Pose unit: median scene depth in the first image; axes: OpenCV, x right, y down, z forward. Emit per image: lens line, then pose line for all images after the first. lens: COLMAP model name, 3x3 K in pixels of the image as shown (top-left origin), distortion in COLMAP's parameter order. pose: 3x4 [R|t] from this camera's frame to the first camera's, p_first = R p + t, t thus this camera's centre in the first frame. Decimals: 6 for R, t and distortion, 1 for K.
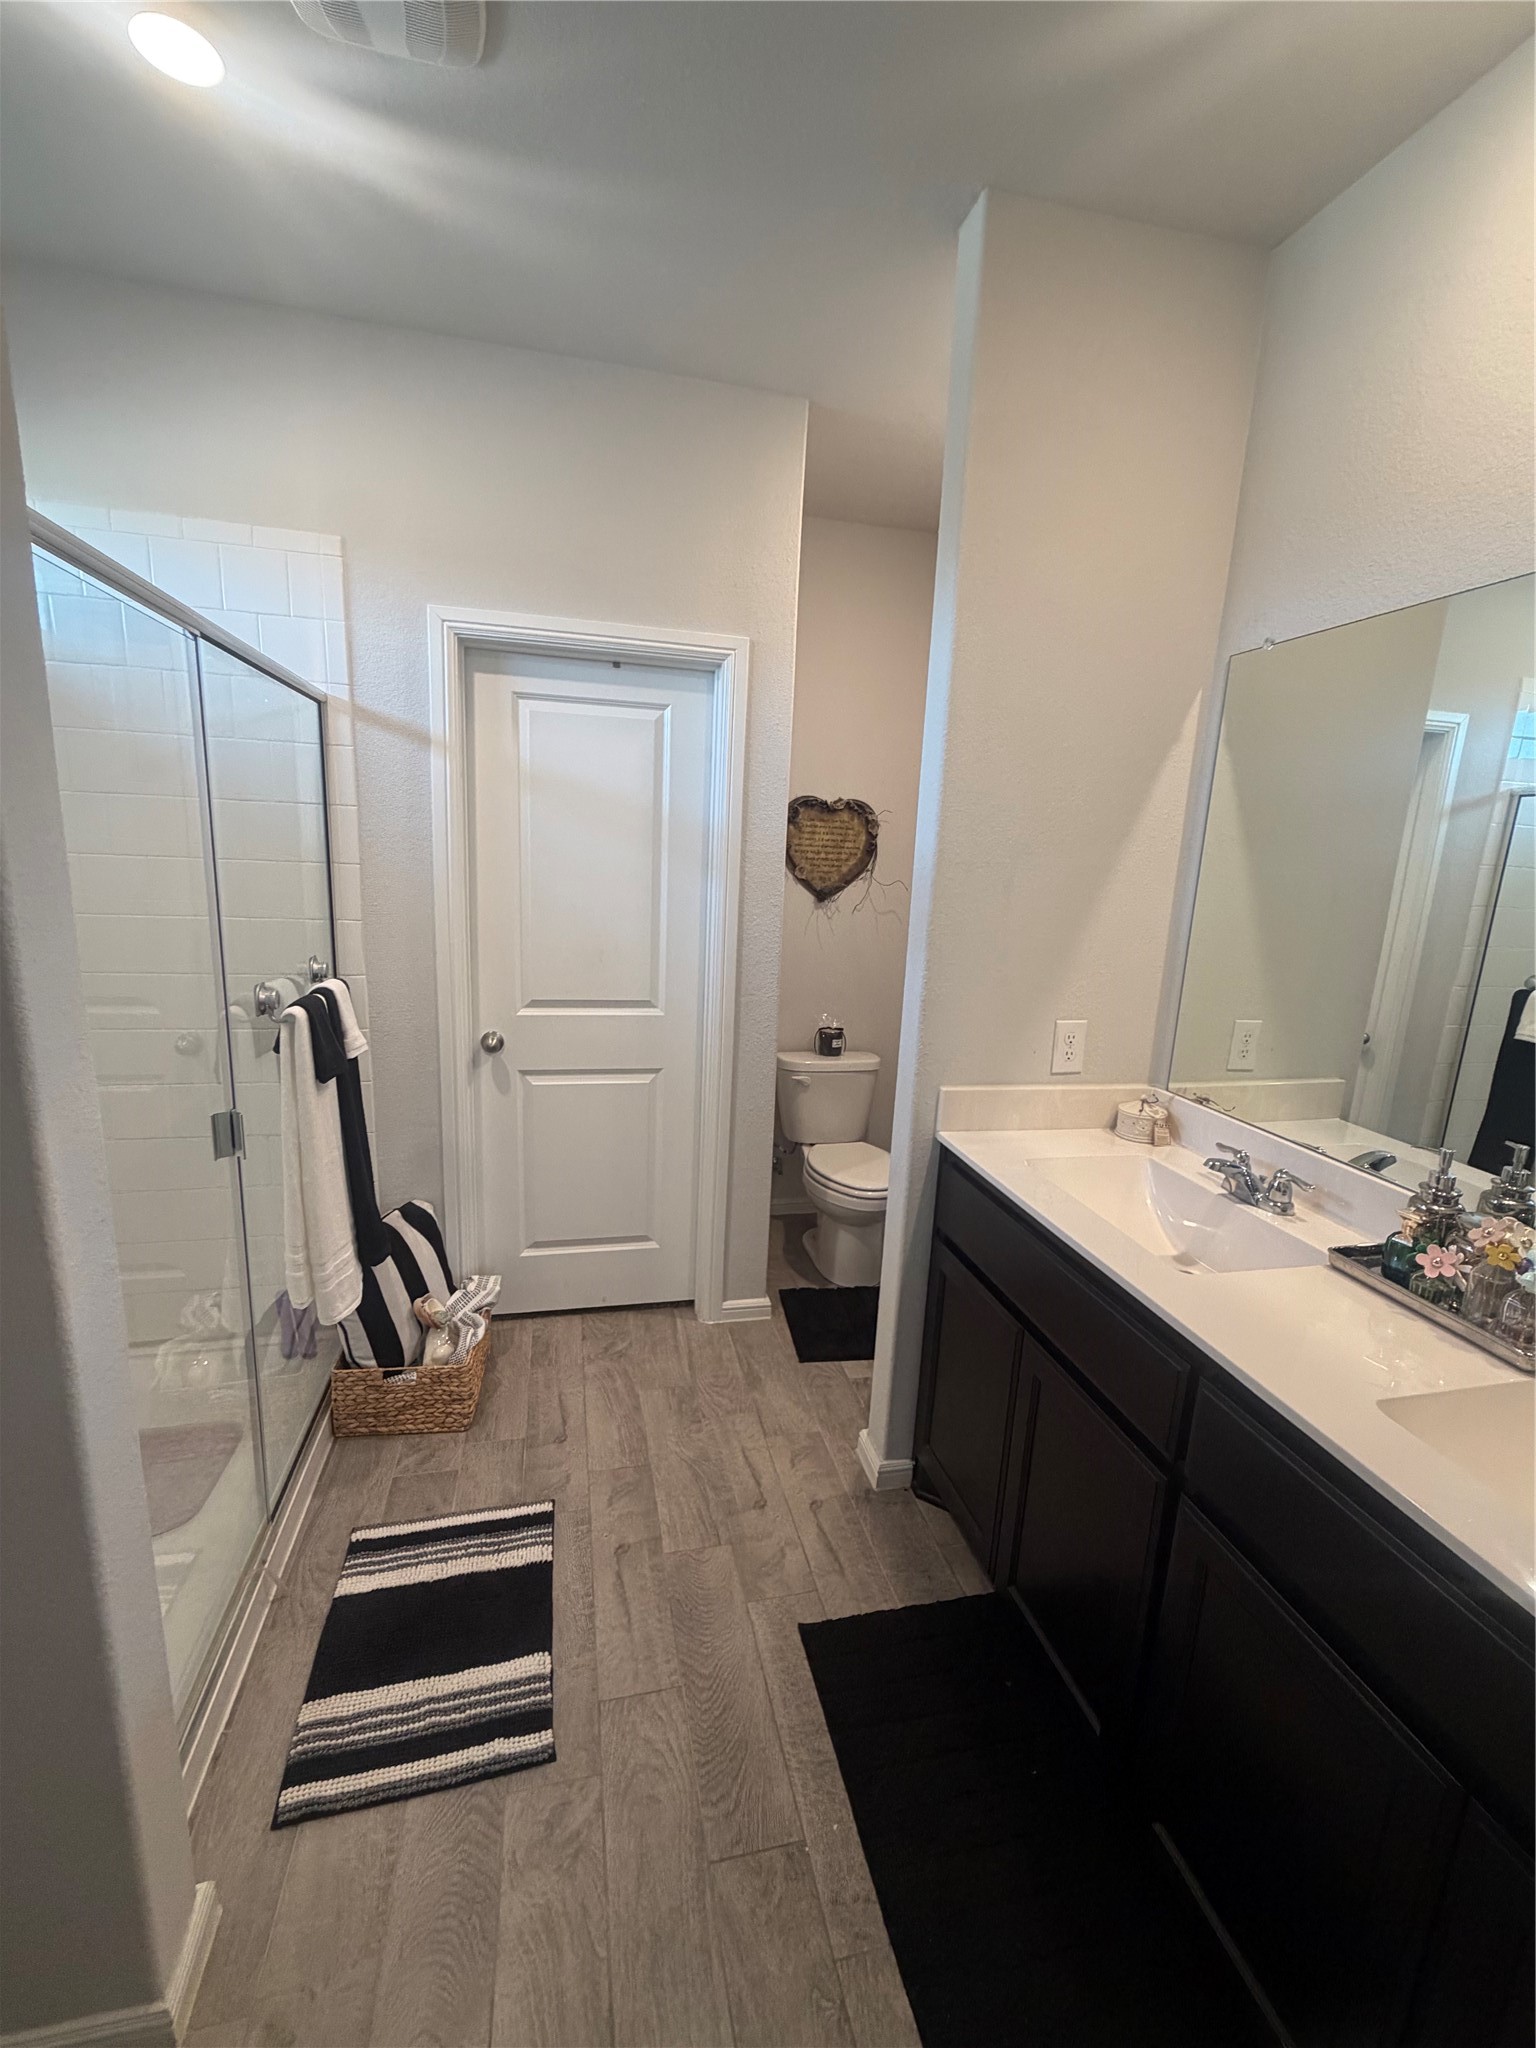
lens RADIAL K [[871.0, 0, 770.5], [0, 871.0, 1027.3], [0, 0, 1]] dist [-0.000088, 0.000184]
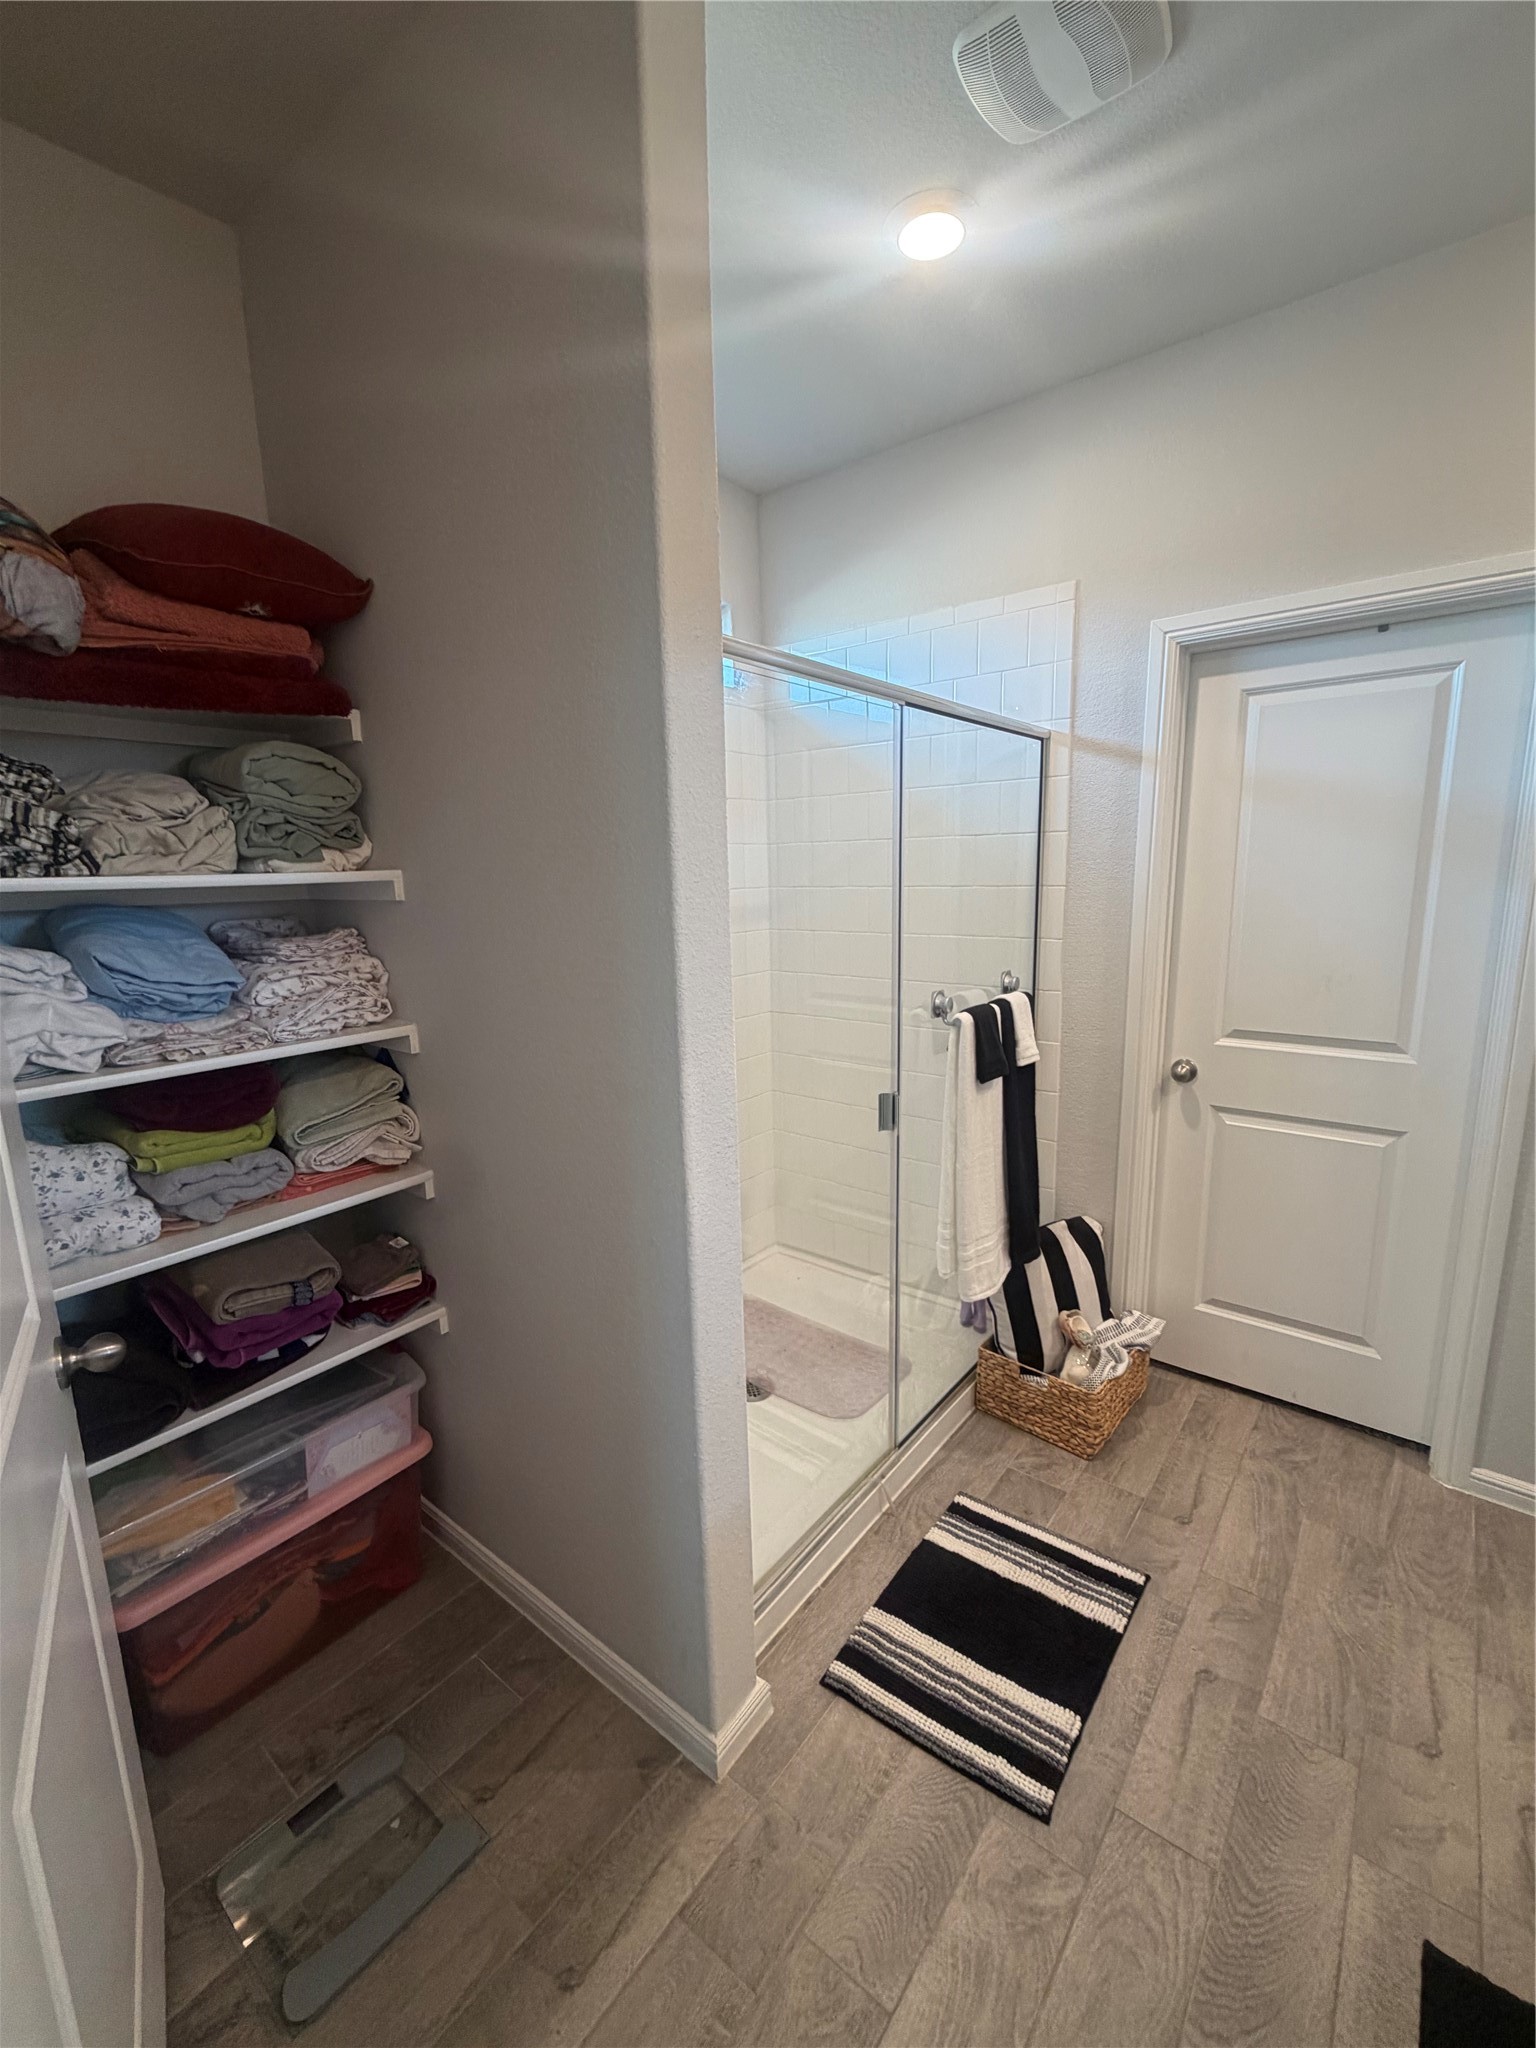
lens RADIAL K [[871.0, 0, 766.1], [0, 871.0, 1027.9], [0, 0, 1]] dist [-0.000088, 0.000184]
pose [[0.611186, 0.084657, -0.786946, 0.169870], [-0.107940, 0.993889, 0.023087, -0.002076], [0.784092, 0.070832, 0.616589, 0.086925]]
